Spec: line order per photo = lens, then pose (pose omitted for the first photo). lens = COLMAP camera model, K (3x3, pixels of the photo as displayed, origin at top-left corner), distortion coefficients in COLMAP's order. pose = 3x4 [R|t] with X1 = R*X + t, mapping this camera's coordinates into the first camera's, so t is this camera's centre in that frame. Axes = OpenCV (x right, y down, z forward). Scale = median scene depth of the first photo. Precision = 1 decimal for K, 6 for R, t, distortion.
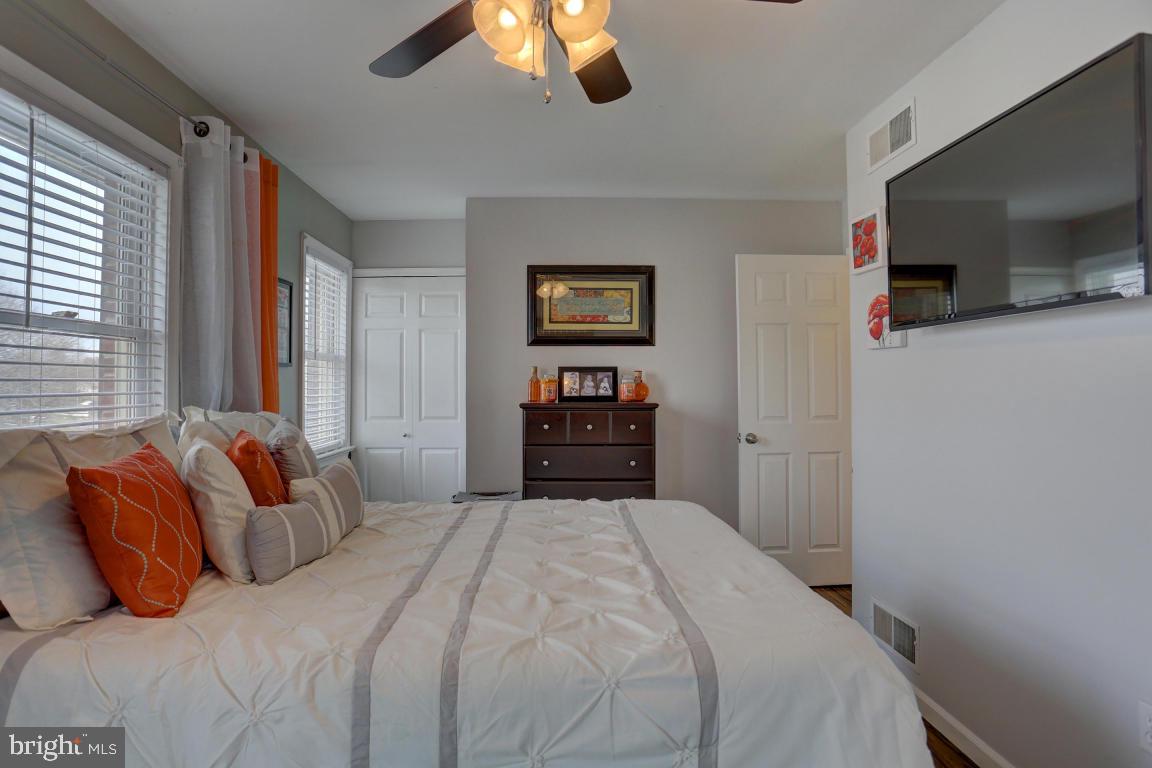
lens RADIAL K [[605.1, 0, 582.5], [0, 605.1, 365.4], [0, 0, 1]] dist [-0.045285, 0.025856]
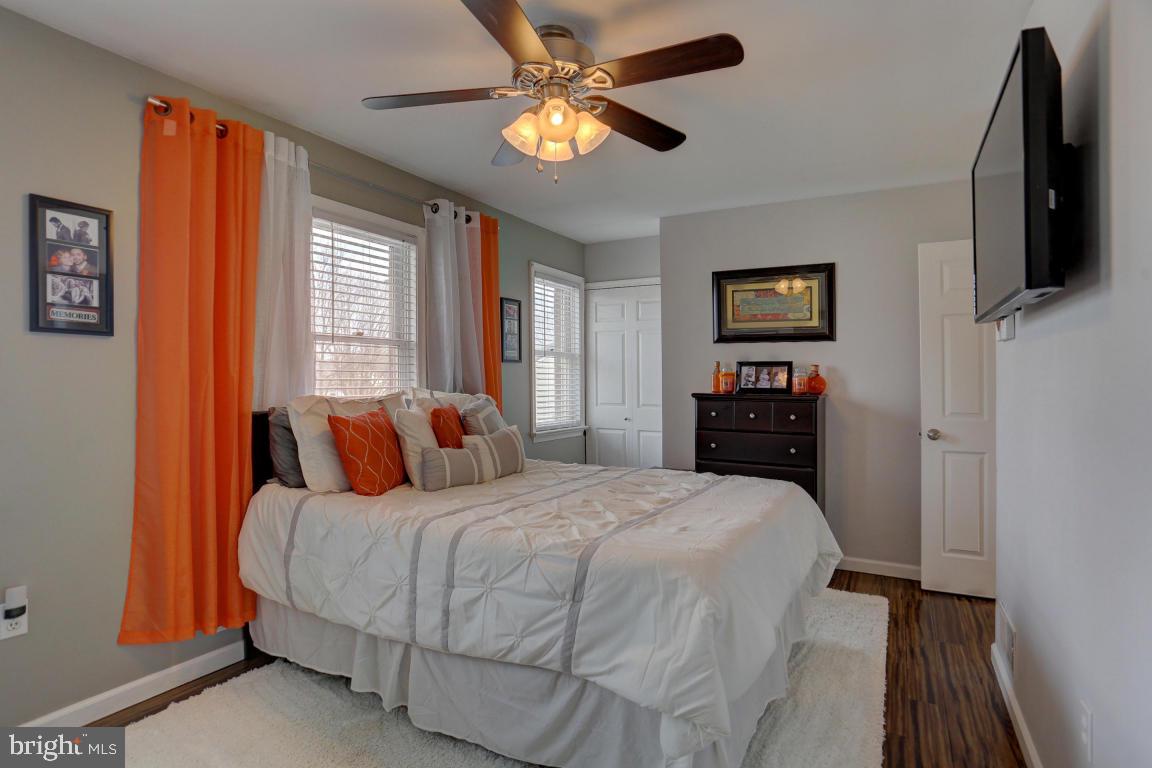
lens RADIAL K [[589.5, 0, 582.8], [0, 589.5, 387.7], [0, 0, 1]] dist [-0.038992, 0.000808]
pose [[0.871589, 0.015638, -0.489987, 0.245396], [0.007175, 0.998977, 0.044645, 0.000041], [0.490184, -0.042428, 0.870586, -0.083377]]
